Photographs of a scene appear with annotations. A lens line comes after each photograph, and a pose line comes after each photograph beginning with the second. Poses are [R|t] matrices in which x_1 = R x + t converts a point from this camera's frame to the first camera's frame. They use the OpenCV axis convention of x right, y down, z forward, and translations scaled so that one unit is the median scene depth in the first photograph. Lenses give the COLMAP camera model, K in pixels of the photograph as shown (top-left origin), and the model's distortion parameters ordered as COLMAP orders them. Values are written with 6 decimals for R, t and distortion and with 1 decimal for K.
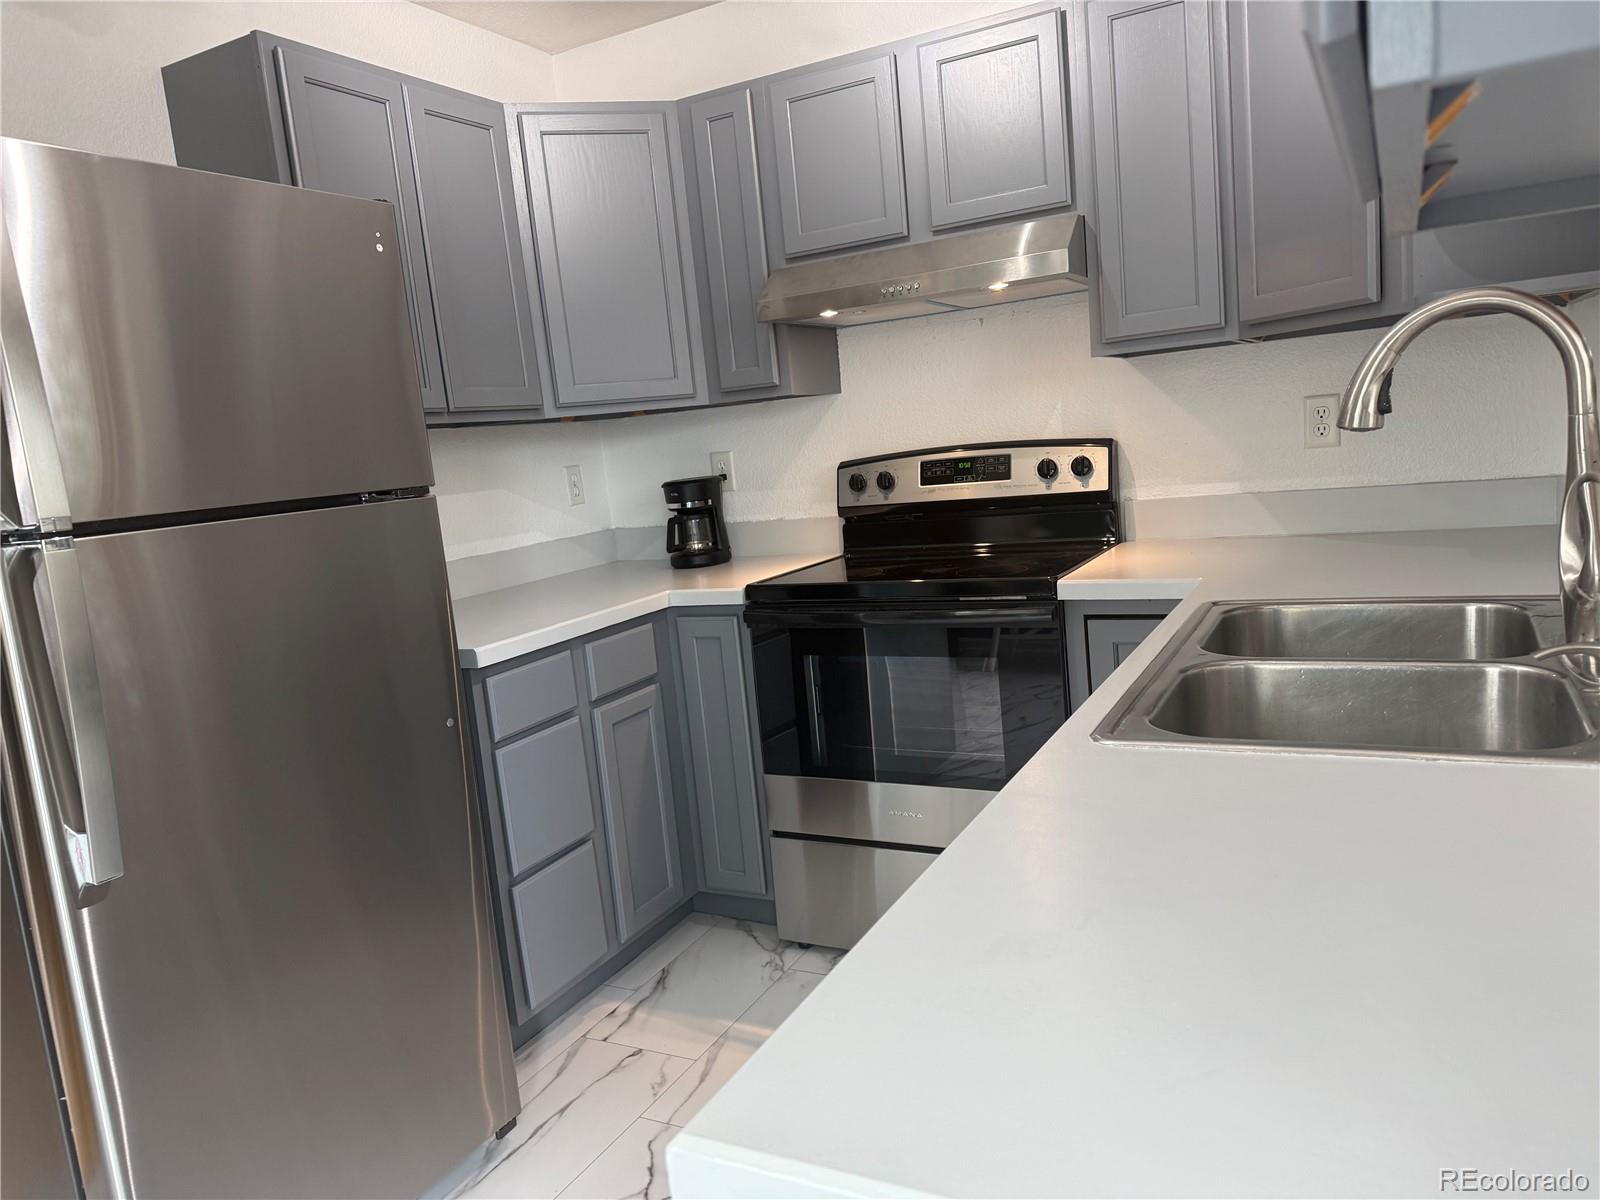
lens RADIAL K [[1122.3, 0, 797.1], [0, 1122.3, 594.4], [0, 0, 1]] dist [0.146809, -0.210085]
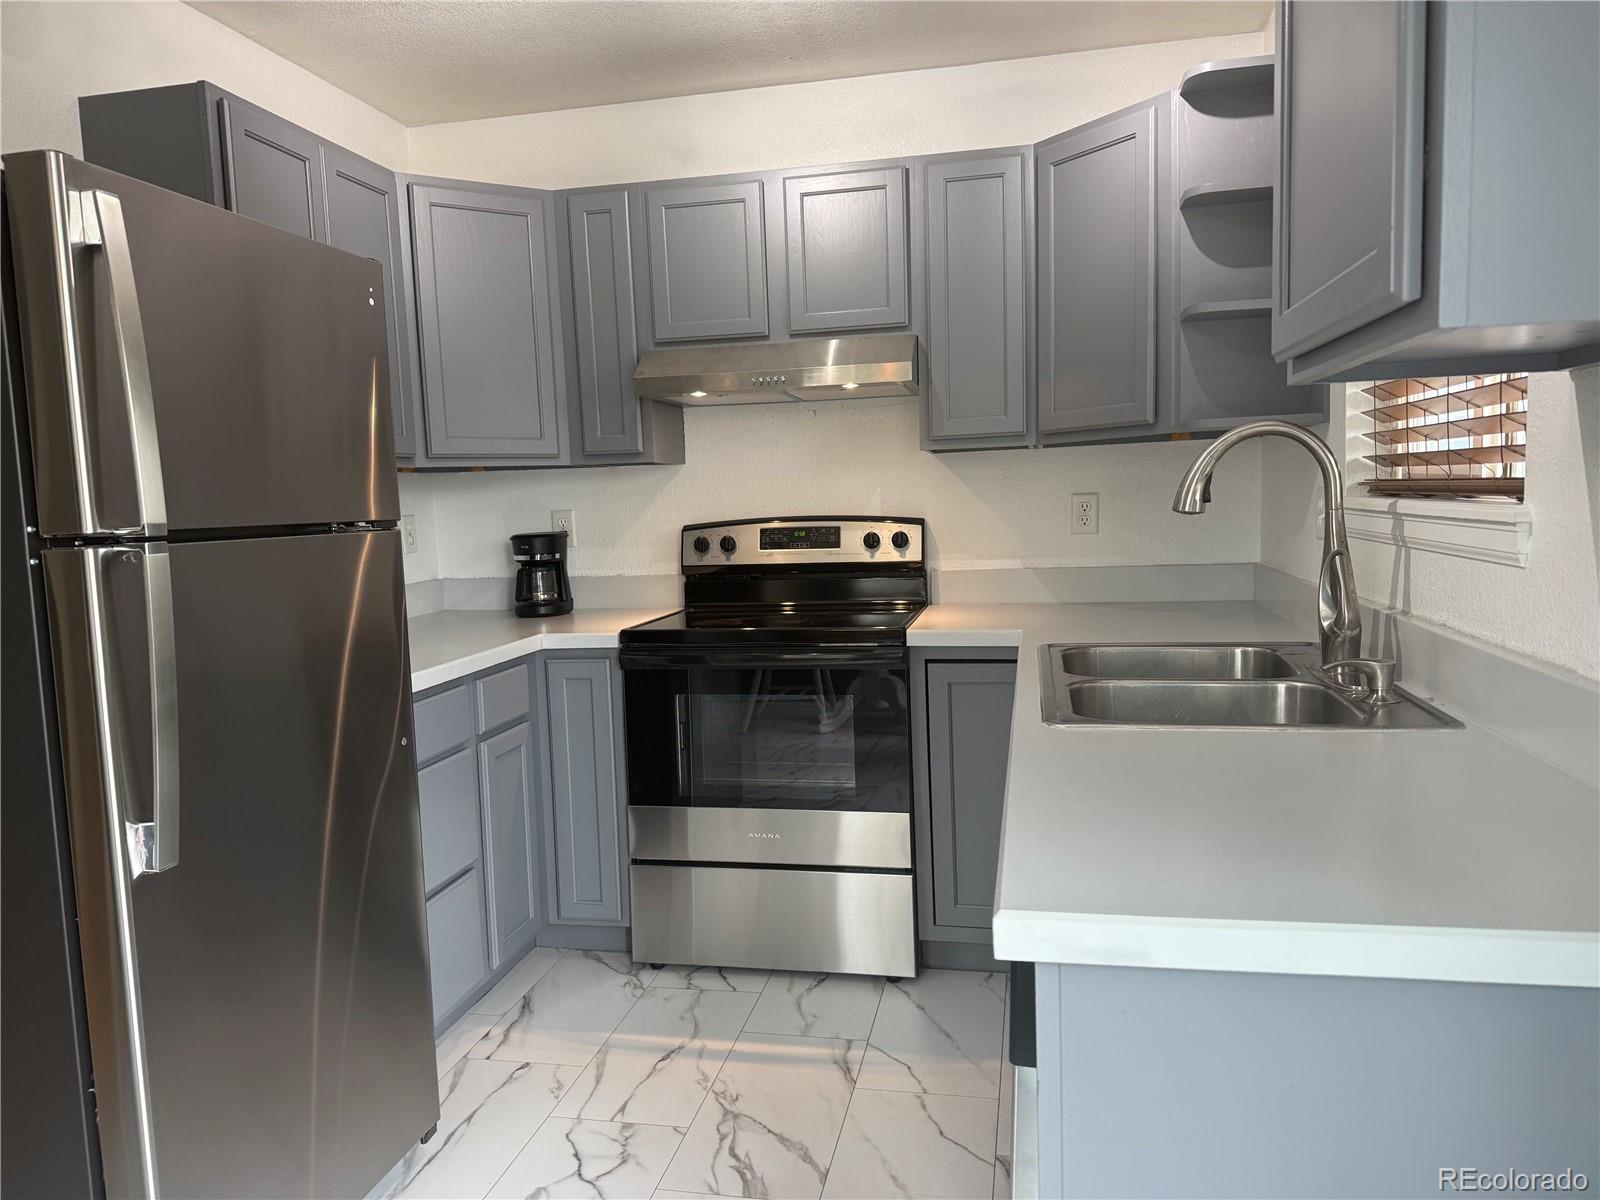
lens RADIAL K [[1112.4, 0, 800.0], [0, 1112.4, 600.0], [0, 0, 1]] dist [0.157363, -0.212630]
pose [[0.961981, 0.036268, 0.270697, -0.166818], [-0.018528, 0.997527, -0.067805, 0.031783], [-0.272487, 0.060211, 0.960274, -0.091700]]
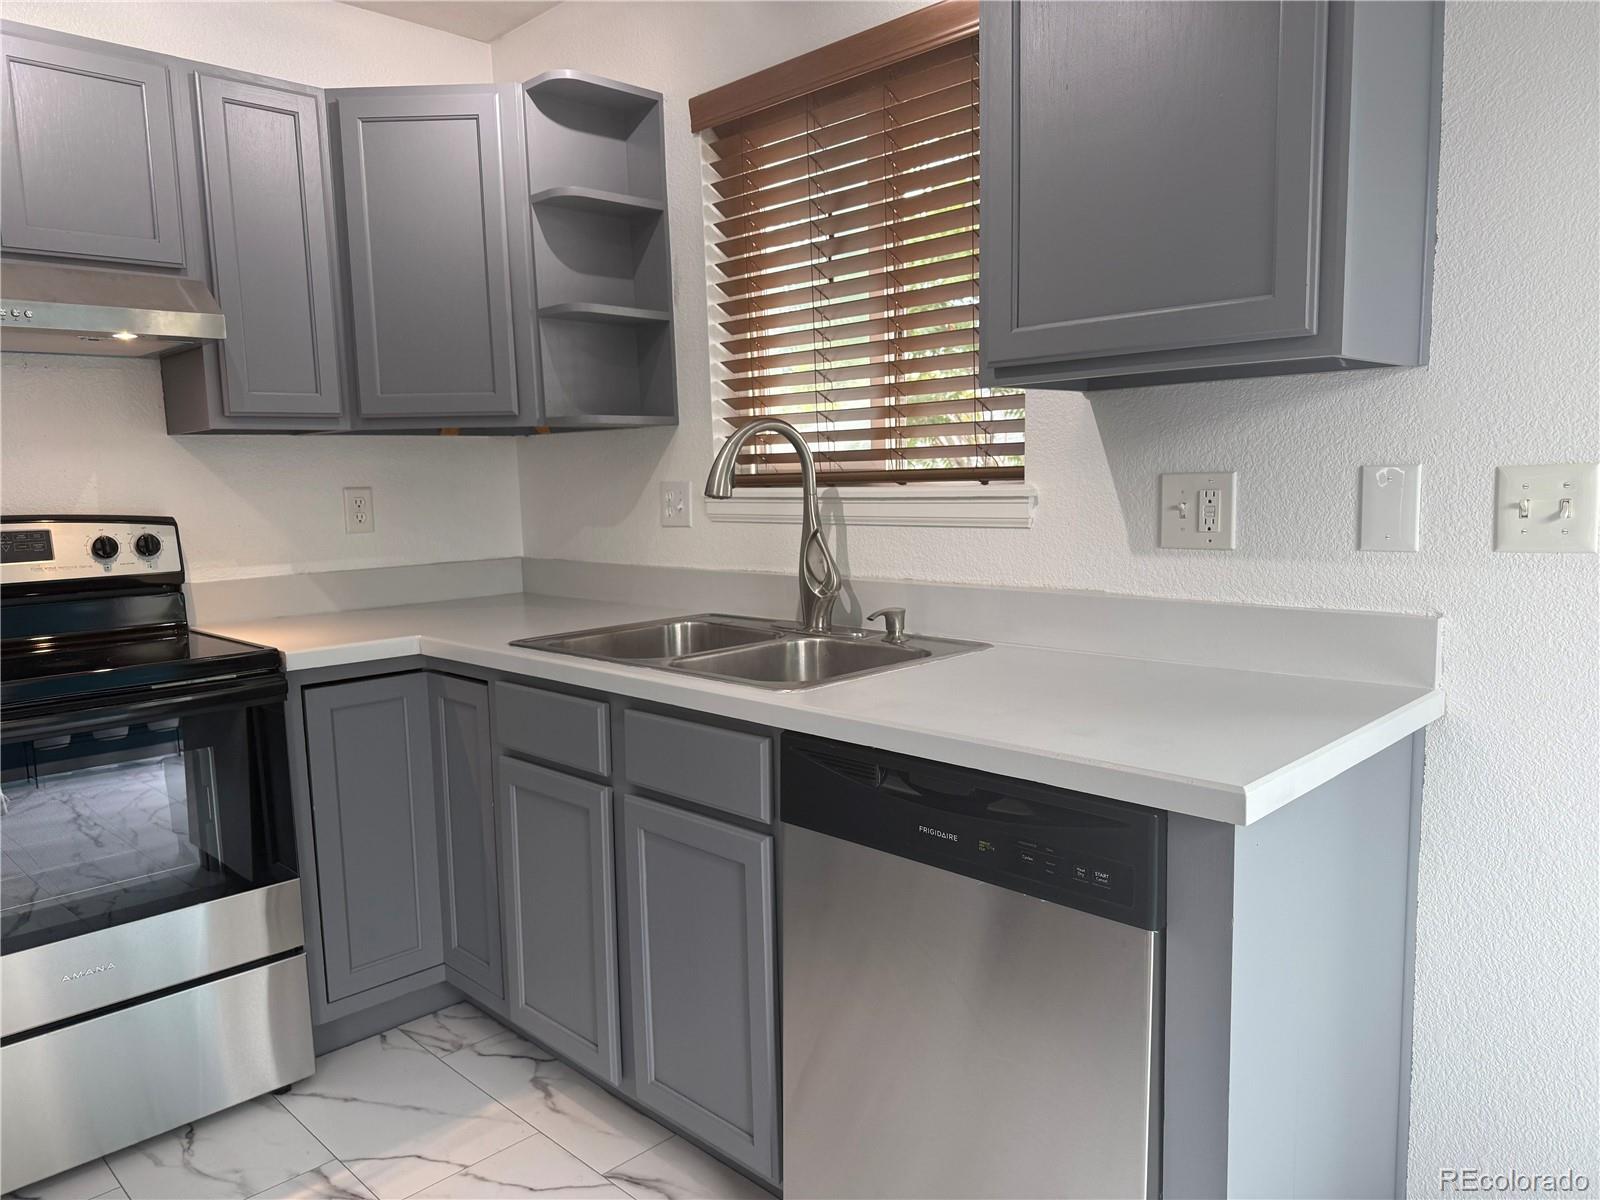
lens RADIAL K [[1123.6, 0, 794.0], [0, 1123.6, 602.6], [0, 0, 1]] dist [0.091513, -0.106025]
pose [[0.310037, -0.022833, 0.950450, -0.465744], [0.131523, 0.991129, -0.019093, 0.018057], [-0.941583, 0.130925, 0.310290, 0.240421]]
